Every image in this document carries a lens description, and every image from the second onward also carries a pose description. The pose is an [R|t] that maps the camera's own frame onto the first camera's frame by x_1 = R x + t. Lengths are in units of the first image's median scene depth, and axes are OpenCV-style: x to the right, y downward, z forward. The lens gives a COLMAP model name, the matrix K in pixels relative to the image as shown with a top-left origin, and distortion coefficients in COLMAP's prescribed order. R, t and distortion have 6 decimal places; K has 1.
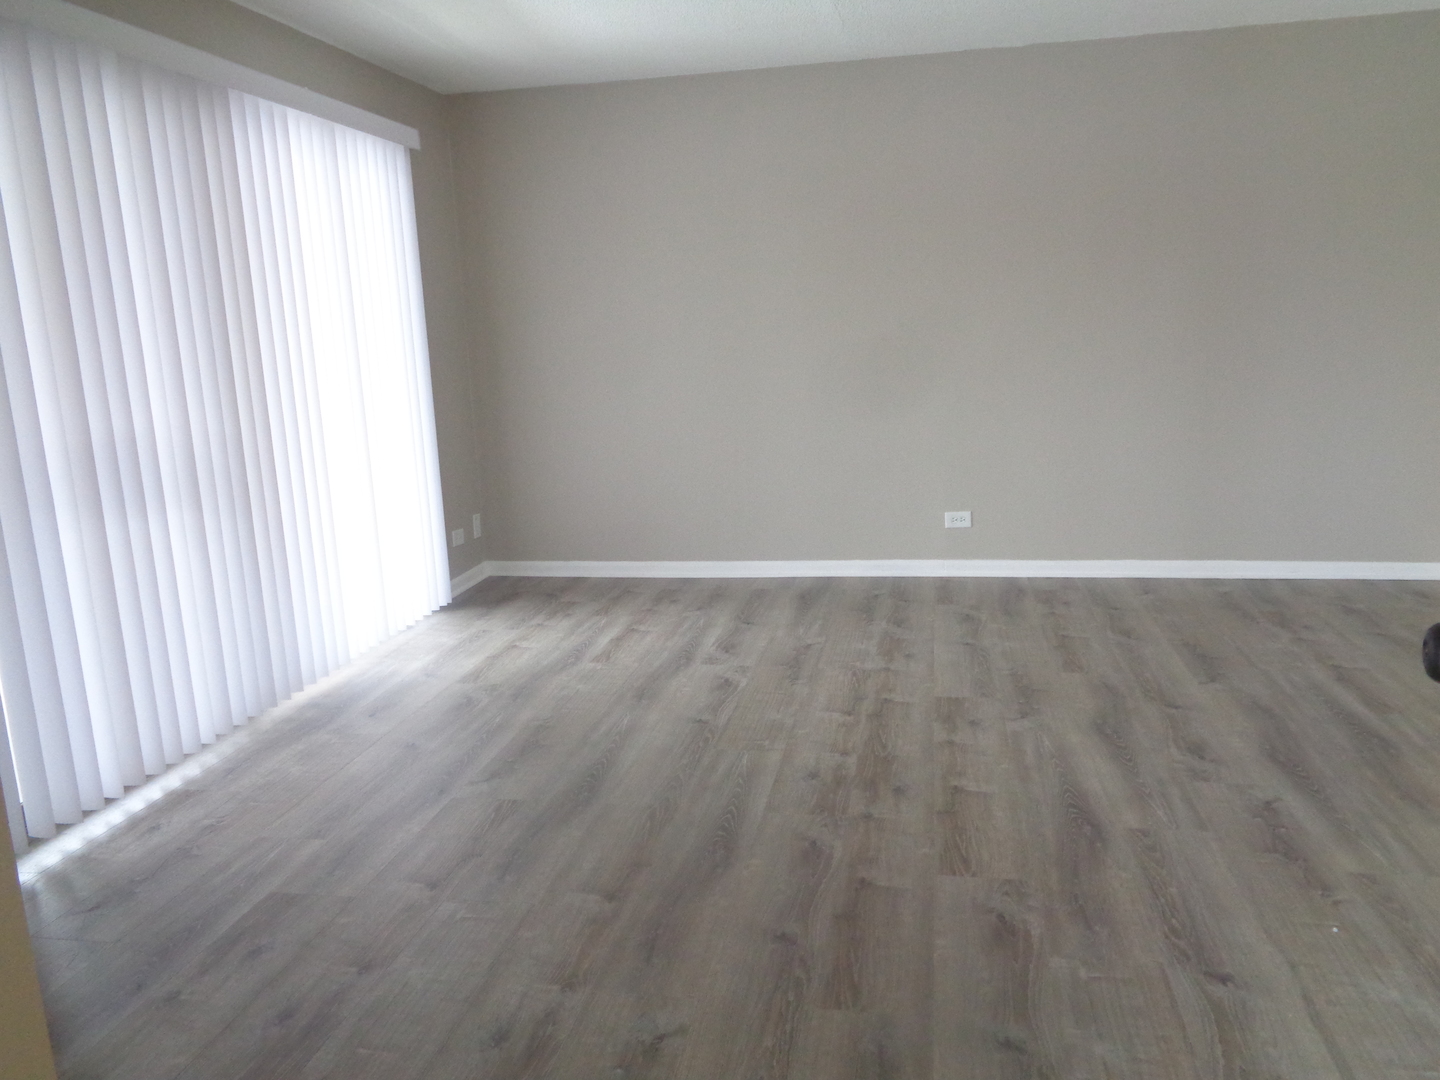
lens RADIAL K [[1087.1, 0, 720.0], [0, 1087.1, 540.0], [0, 0, 1]] dist [0.003393, 0.010478]
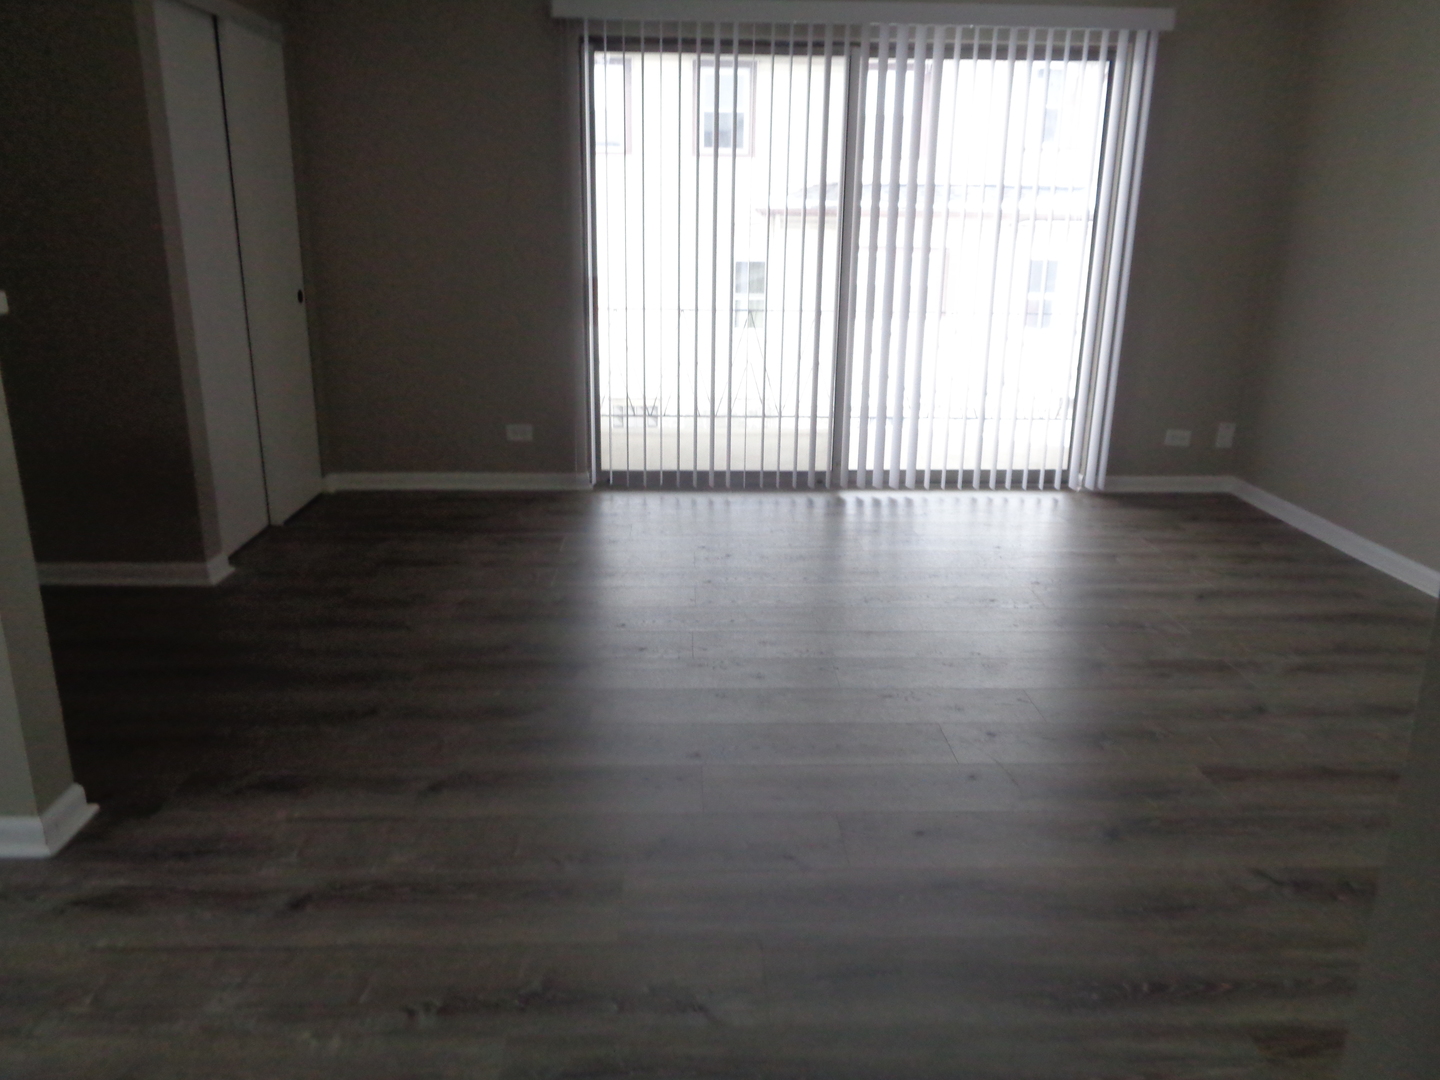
lens RADIAL K [[1087.1, 0, 720.0], [0, 1087.1, 540.0], [0, 0, 1]] dist [0.003393, 0.010478]
pose [[0.212112, 0.317611, -0.924192, 0.815139], [-0.210400, 0.938375, 0.274196, -0.133279], [0.954327, 0.136290, 0.265866, 0.493372]]
